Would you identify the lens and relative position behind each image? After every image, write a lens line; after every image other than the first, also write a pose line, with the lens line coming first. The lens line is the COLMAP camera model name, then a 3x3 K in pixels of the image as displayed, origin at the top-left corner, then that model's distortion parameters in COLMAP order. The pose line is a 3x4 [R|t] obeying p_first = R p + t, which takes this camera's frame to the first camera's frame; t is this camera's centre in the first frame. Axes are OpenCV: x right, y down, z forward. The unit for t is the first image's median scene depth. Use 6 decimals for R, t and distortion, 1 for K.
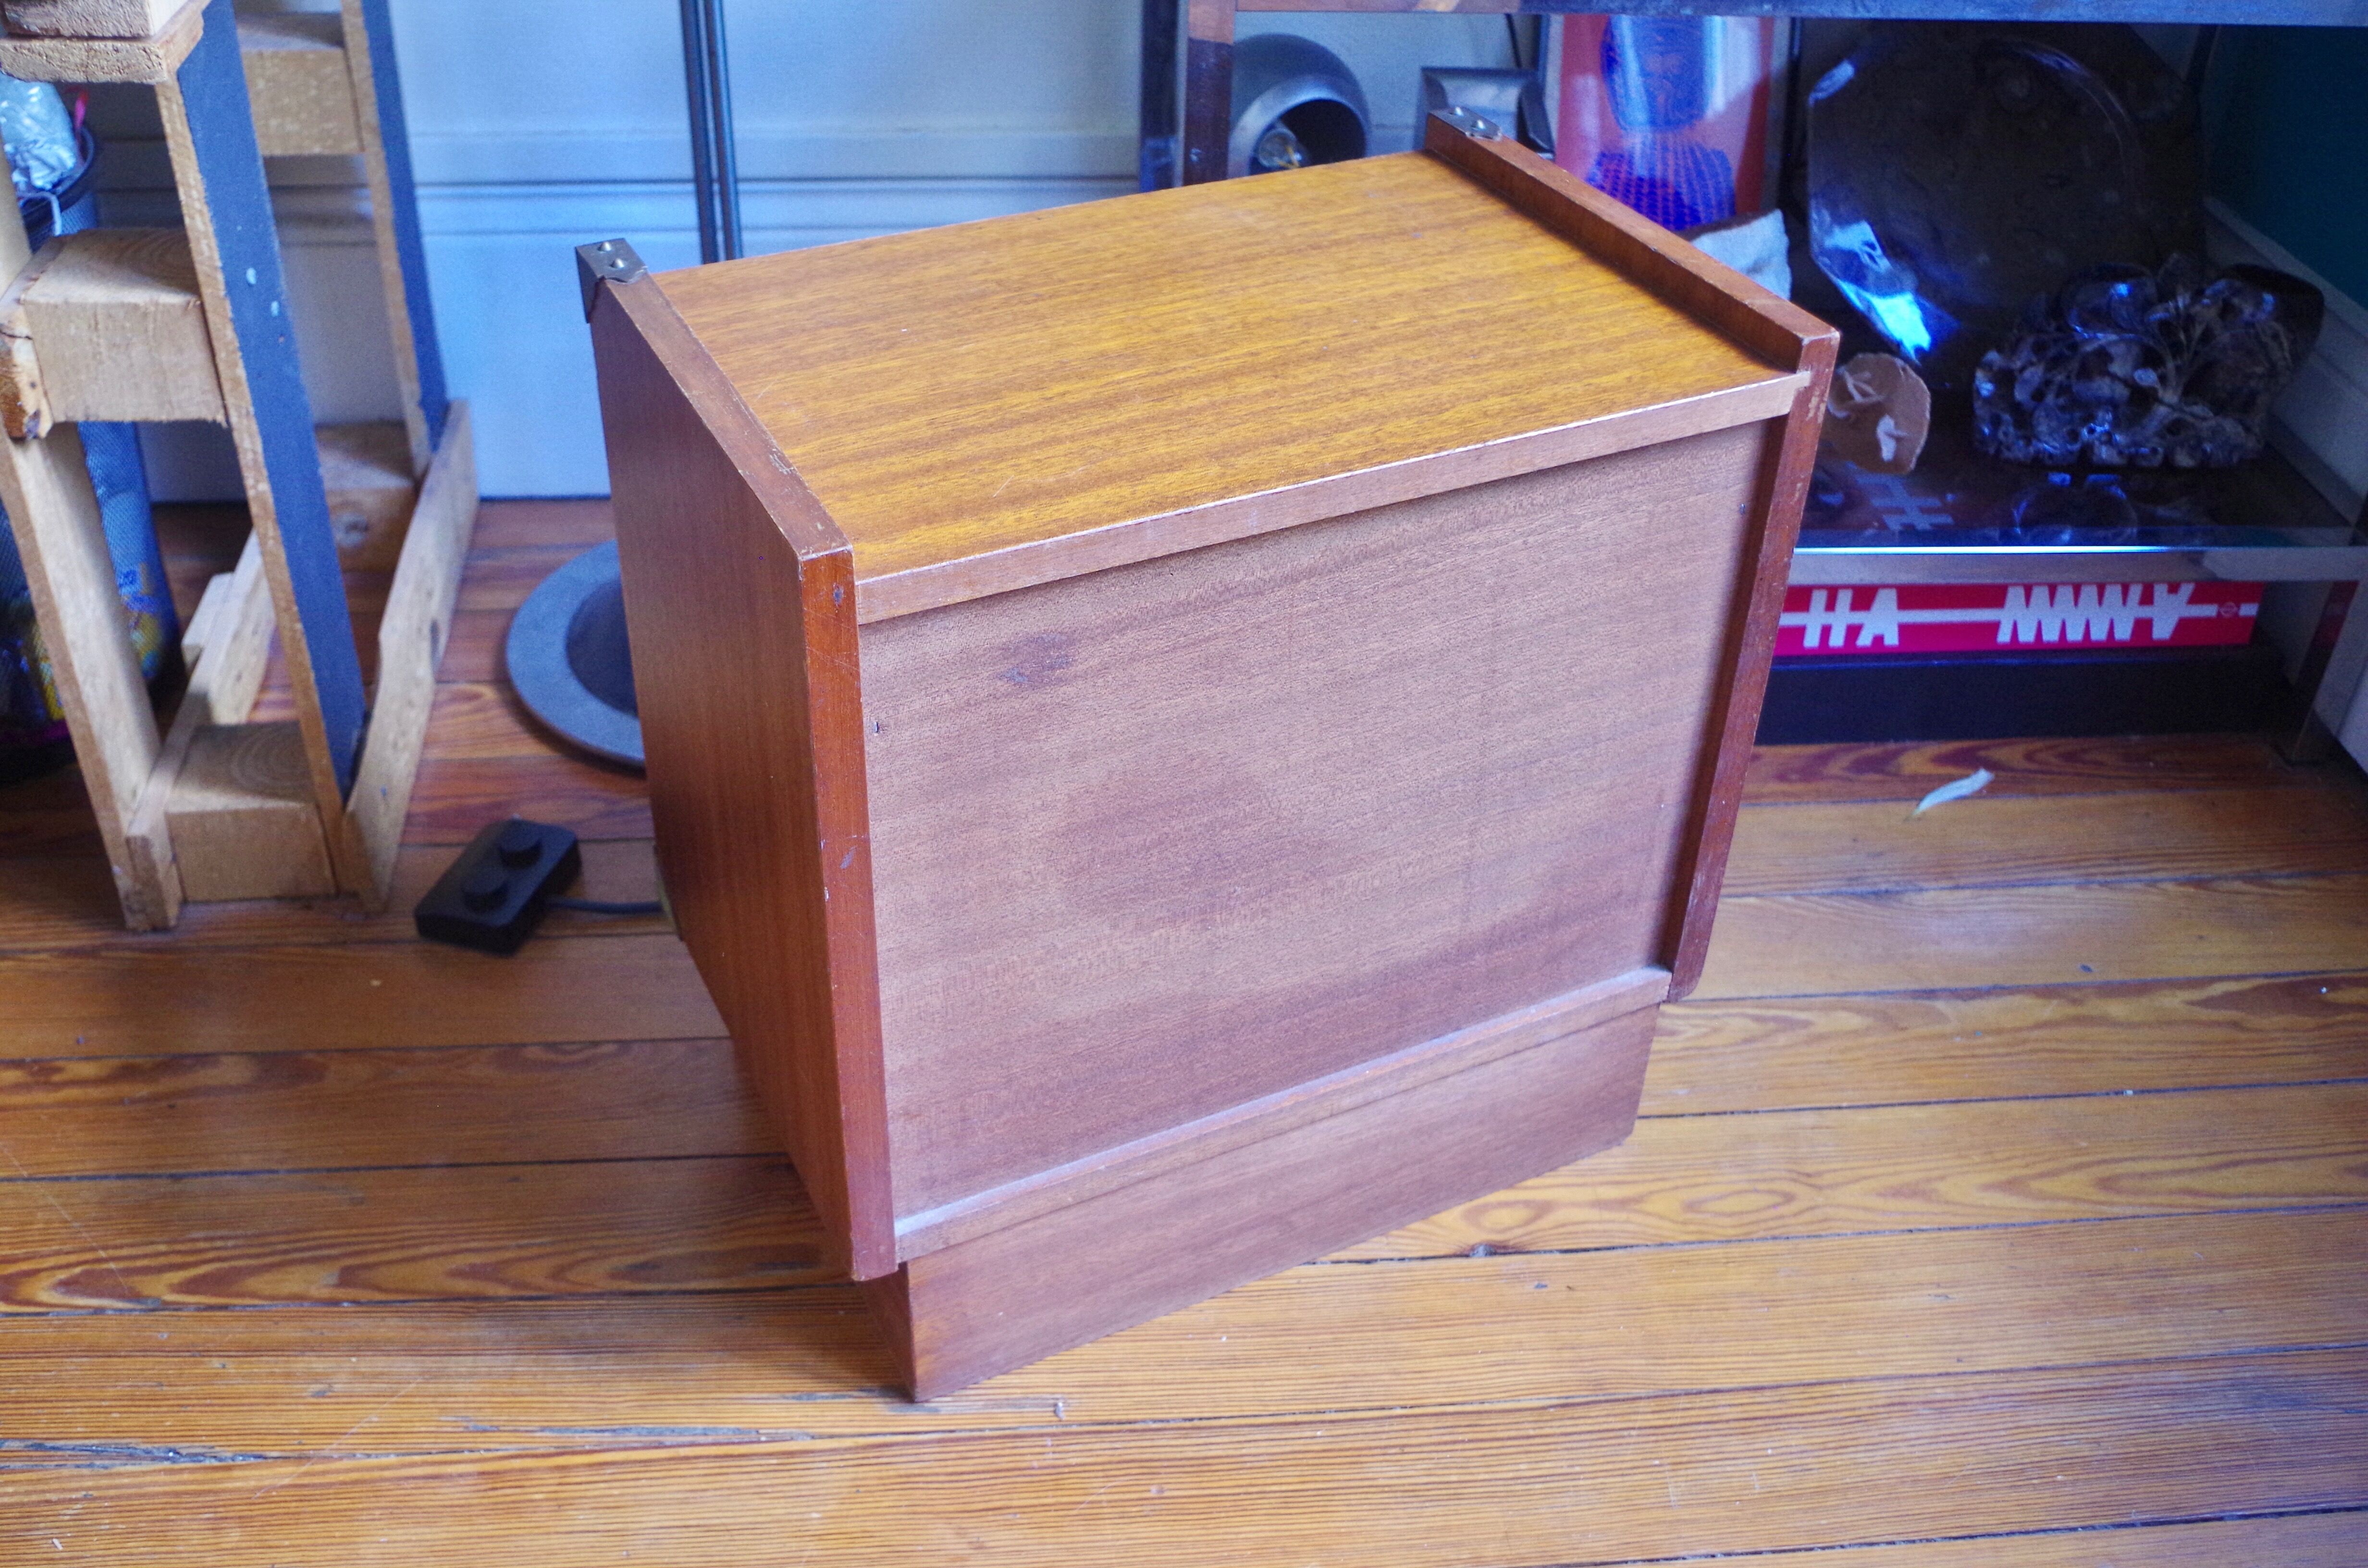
lens RADIAL K [[2162.4, 0, 1084.3], [0, 2162.4, 722.0], [0, 0, 1]] dist [-0.048734, 0.000000]
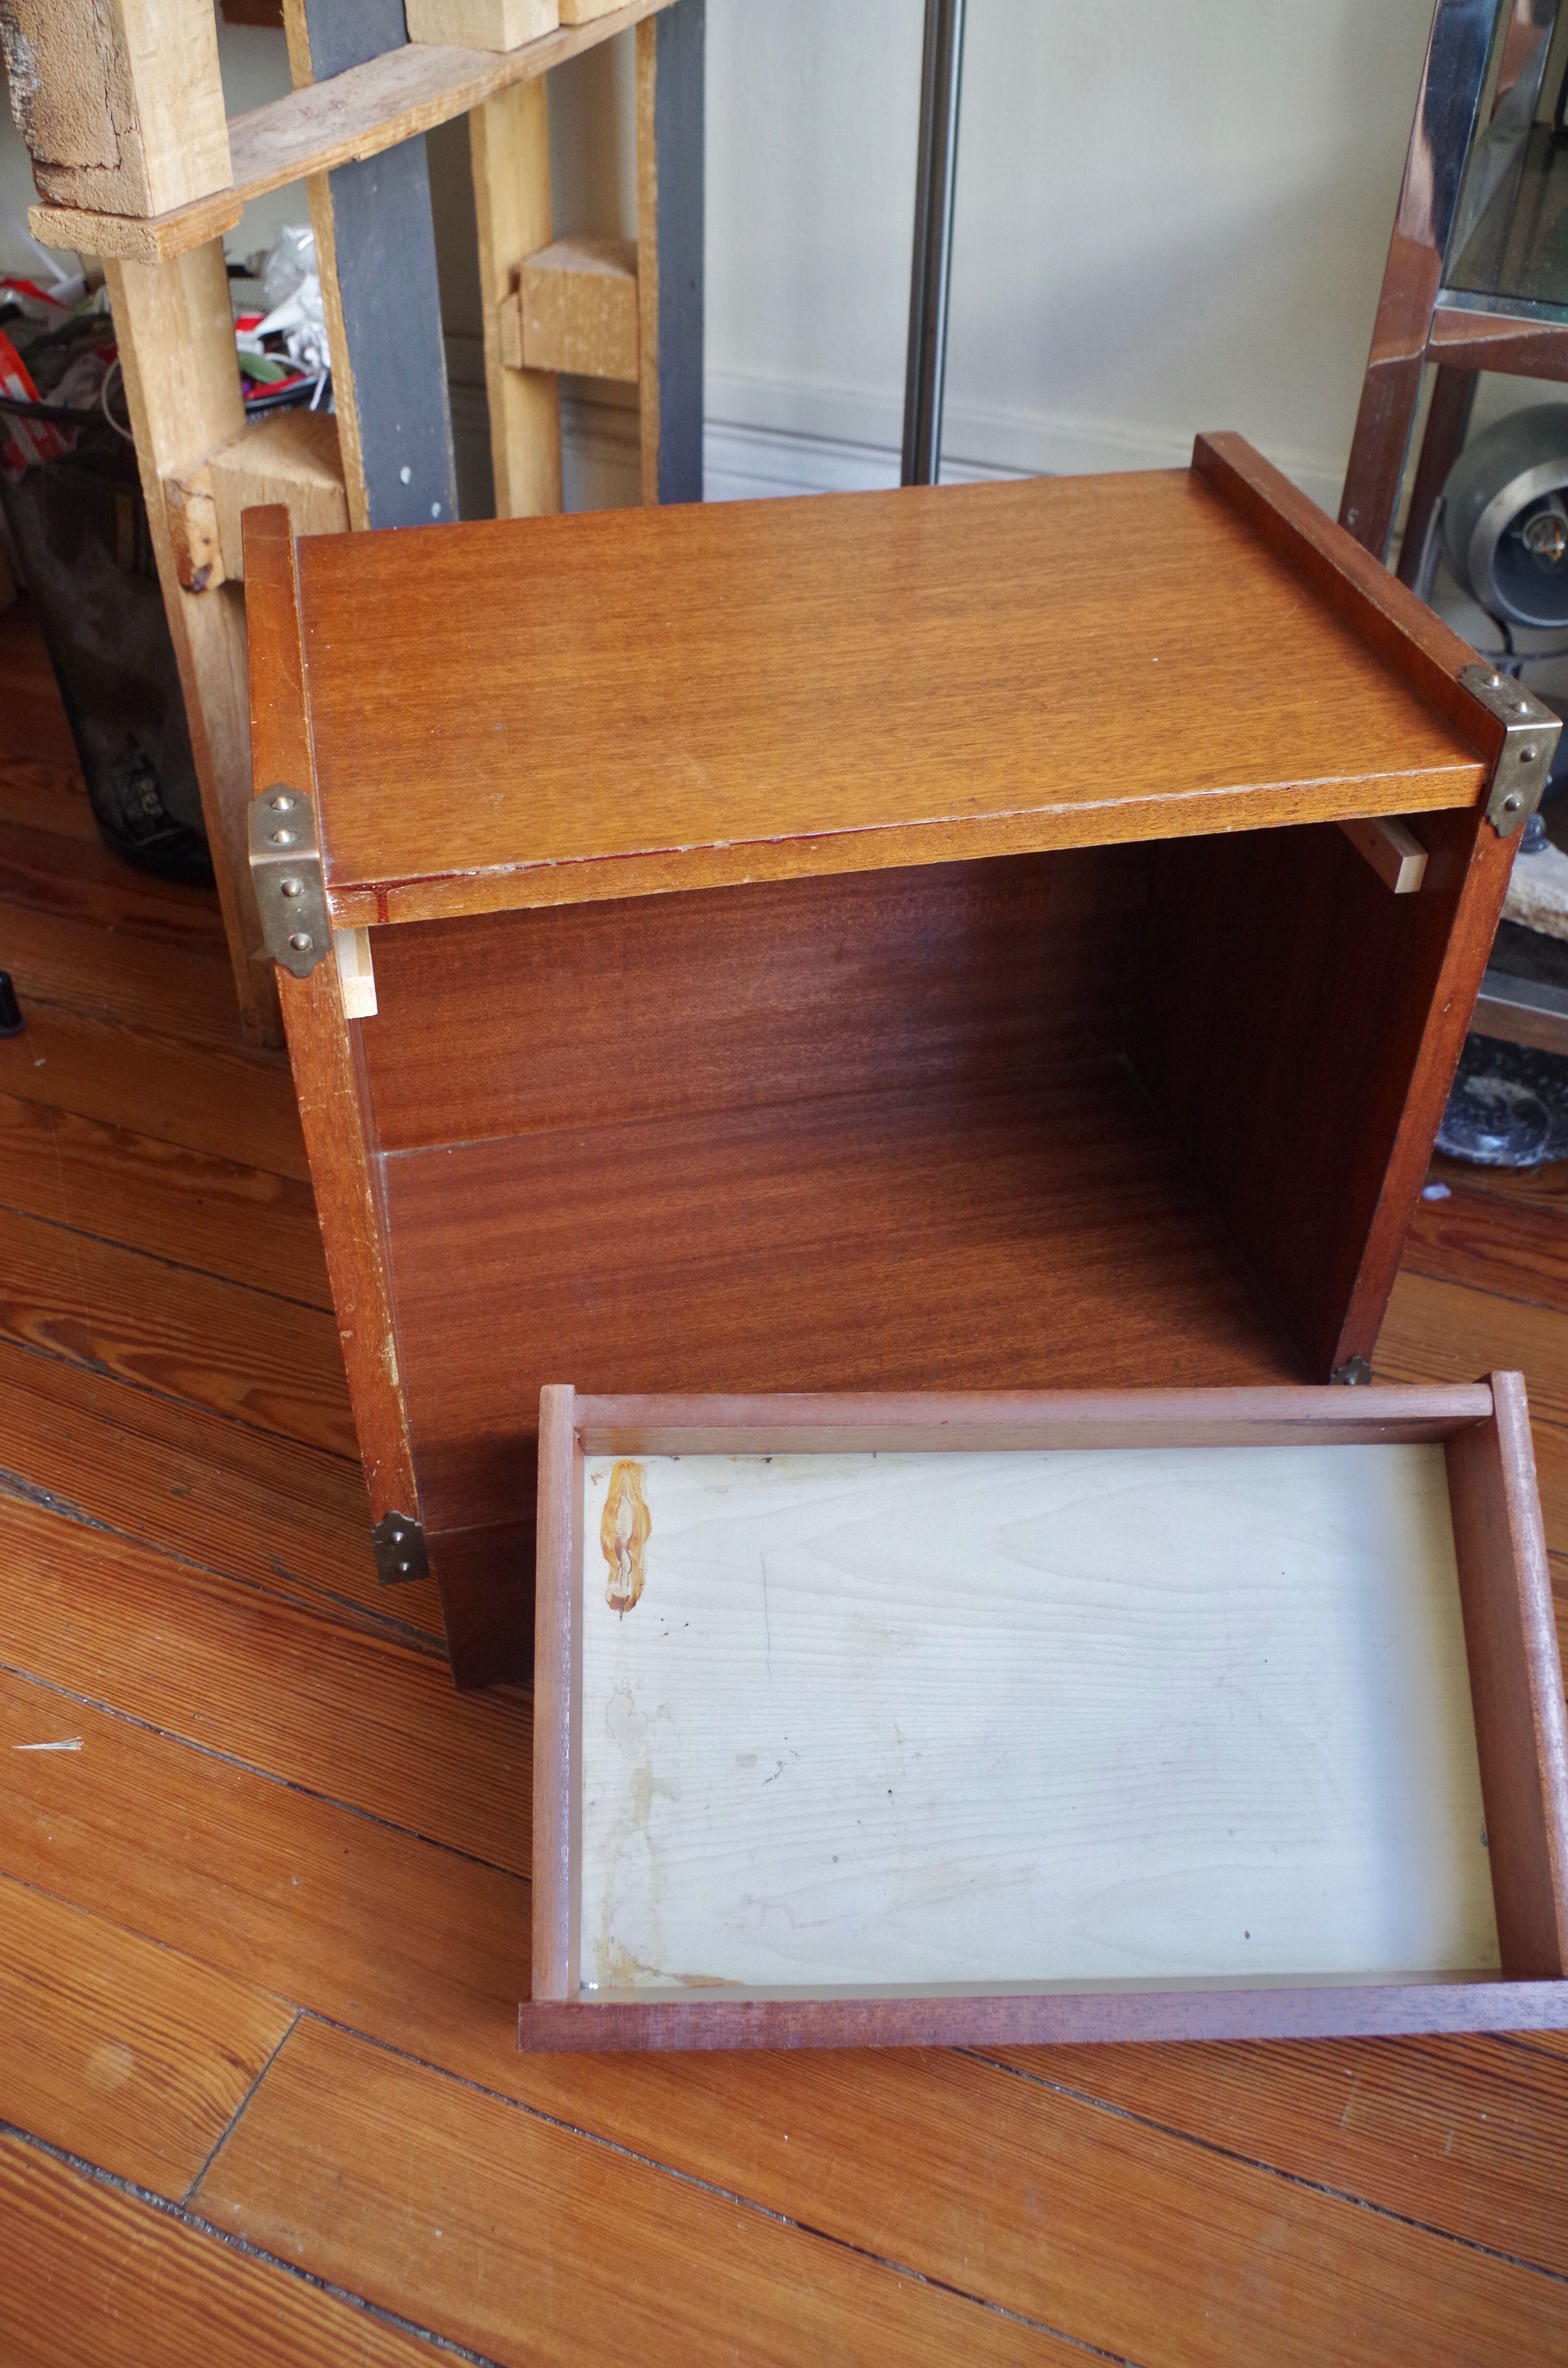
lens RADIAL K [[1965.4, 0, 746.0], [0, 1965.4, 1143.1], [0, 0, 1]] dist [-0.073274, 0.029088]
pose [[0.895891, 0.278580, -0.346081, 0.186032], [-0.247304, 0.959844, 0.132442, -0.060008], [0.369079, -0.033066, 0.928810, 0.157066]]
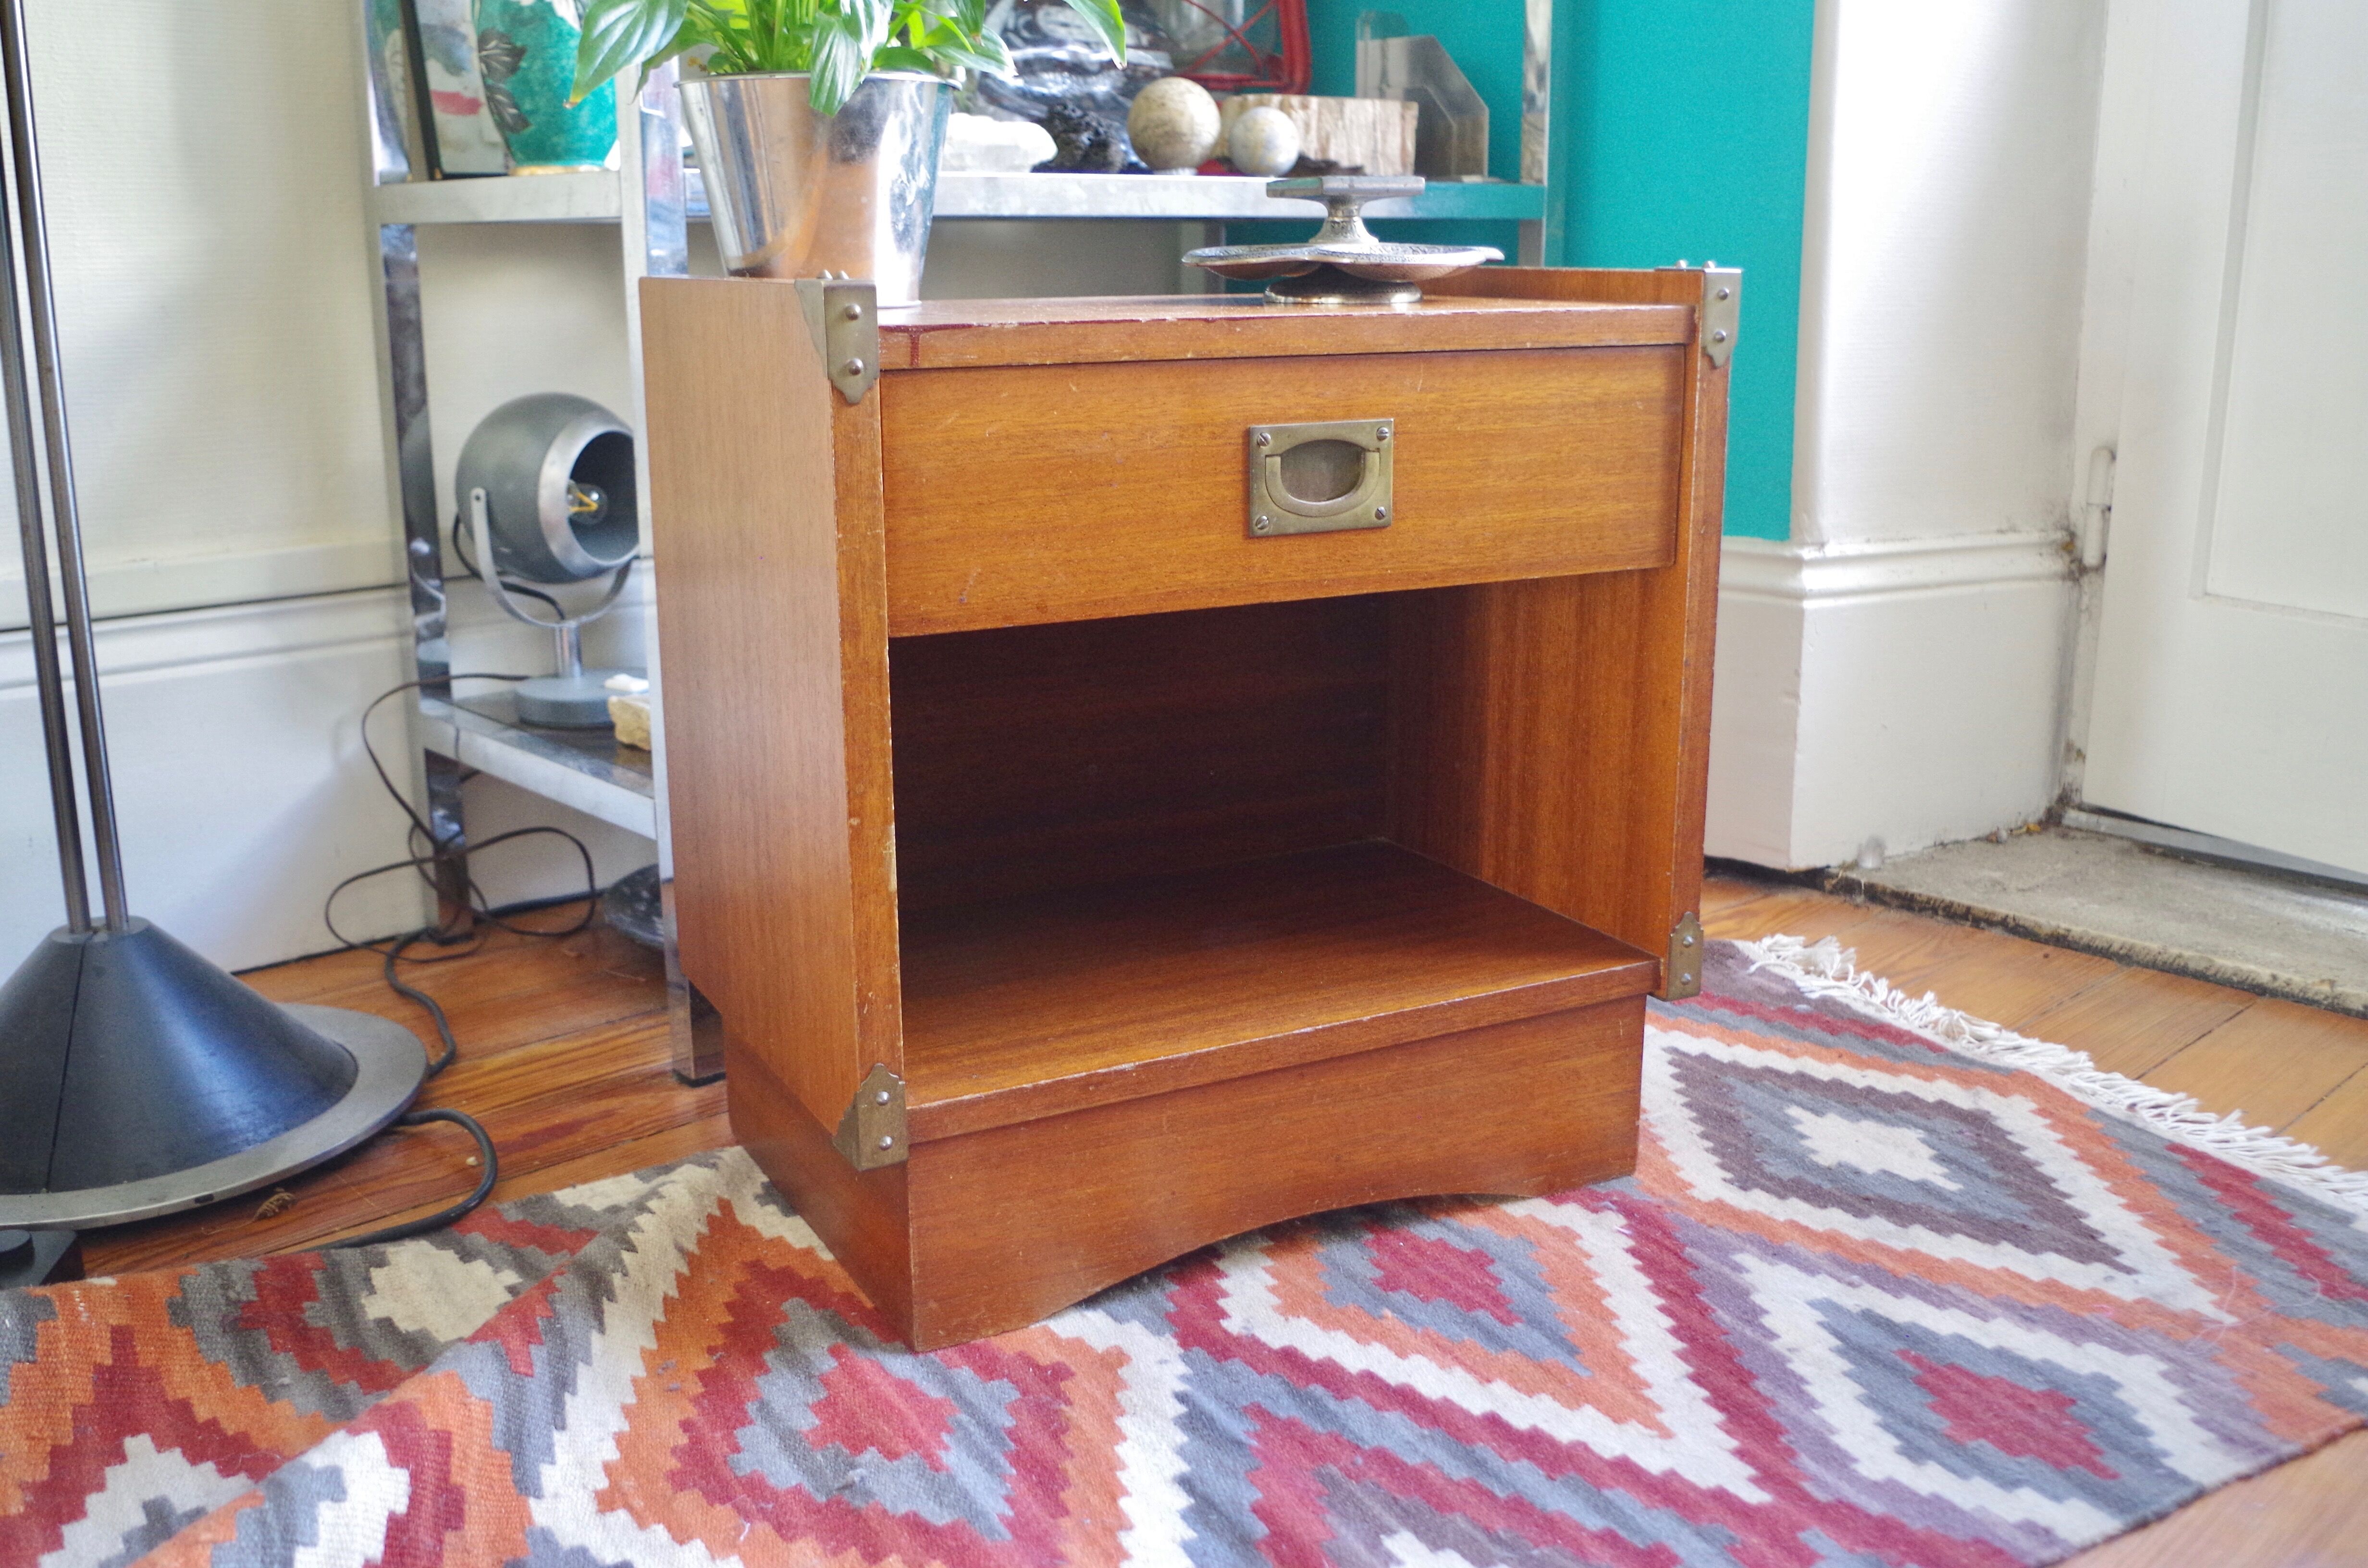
lens RADIAL K [[2162.4, 0, 1201.0], [0, 2162.4, 821.7], [0, 0, 1]] dist [-0.048734, 0.000000]
pose [[0.984630, 0.033148, -0.171481, 0.105907], [-0.088023, 0.942197, -0.323292, 0.370427], [0.150853, 0.333417, 0.930632, 0.018754]]
